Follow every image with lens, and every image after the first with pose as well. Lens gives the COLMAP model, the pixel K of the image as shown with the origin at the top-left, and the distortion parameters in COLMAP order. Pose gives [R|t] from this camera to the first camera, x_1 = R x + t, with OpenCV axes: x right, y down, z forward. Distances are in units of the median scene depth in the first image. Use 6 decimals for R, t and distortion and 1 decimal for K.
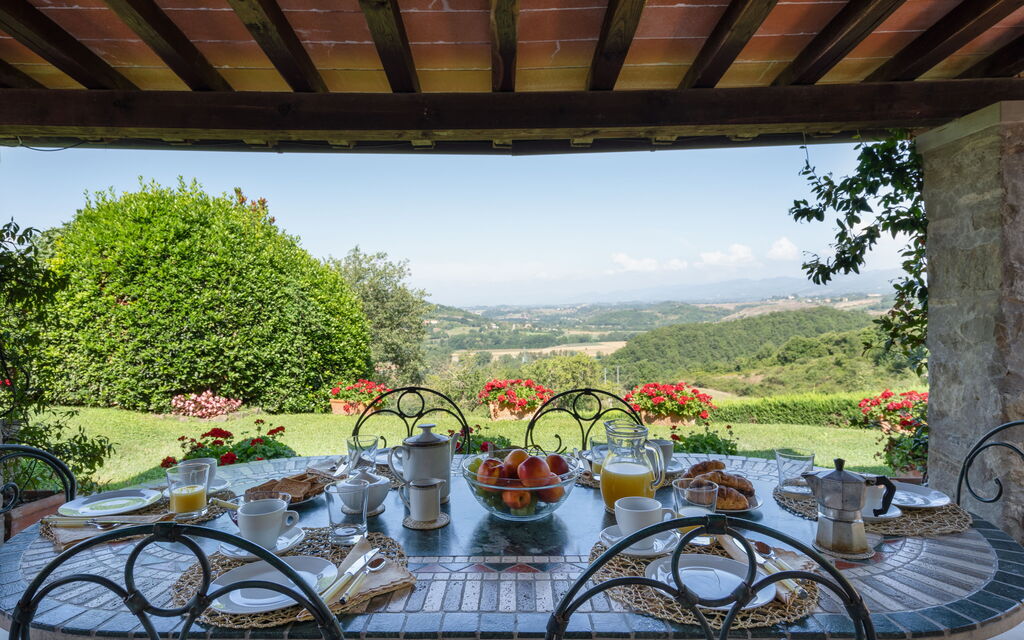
lens RADIAL K [[573.2, 0, 512.0], [0, 573.2, 320.0], [0, 0, 1]] dist [0.000493, -0.000096]
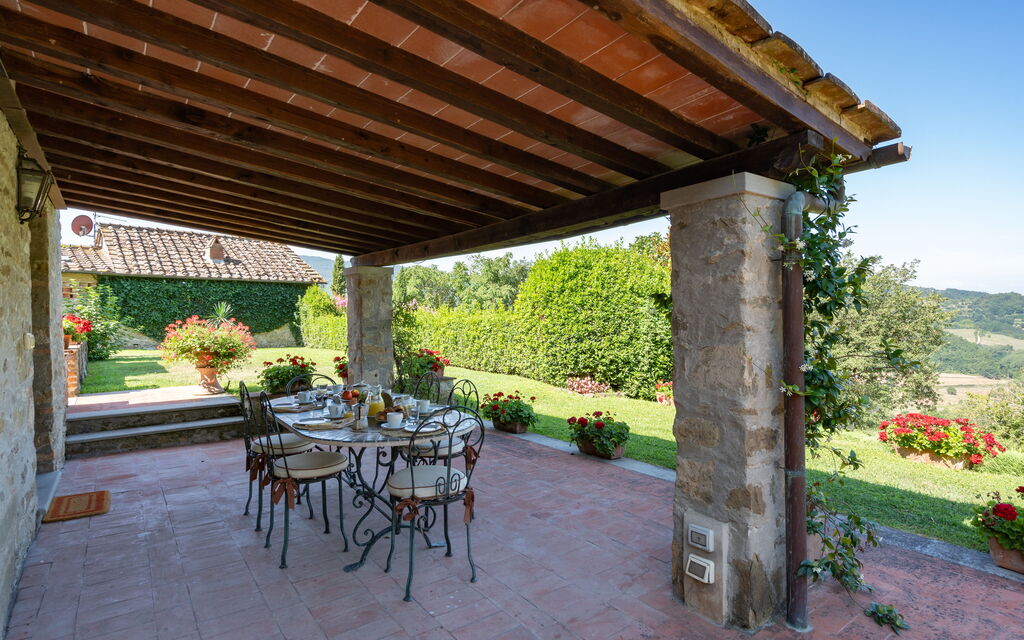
lens RADIAL K [[573.2, 0, 512.0], [0, 573.2, 320.0], [0, 0, 1]] dist [0.000493, -0.000096]
pose [[0.552887, 0.007032, -0.833226, 0.650235], [-0.008842, 0.999958, 0.002573, -0.030524], [0.833209, 0.005945, 0.552926, -0.011510]]
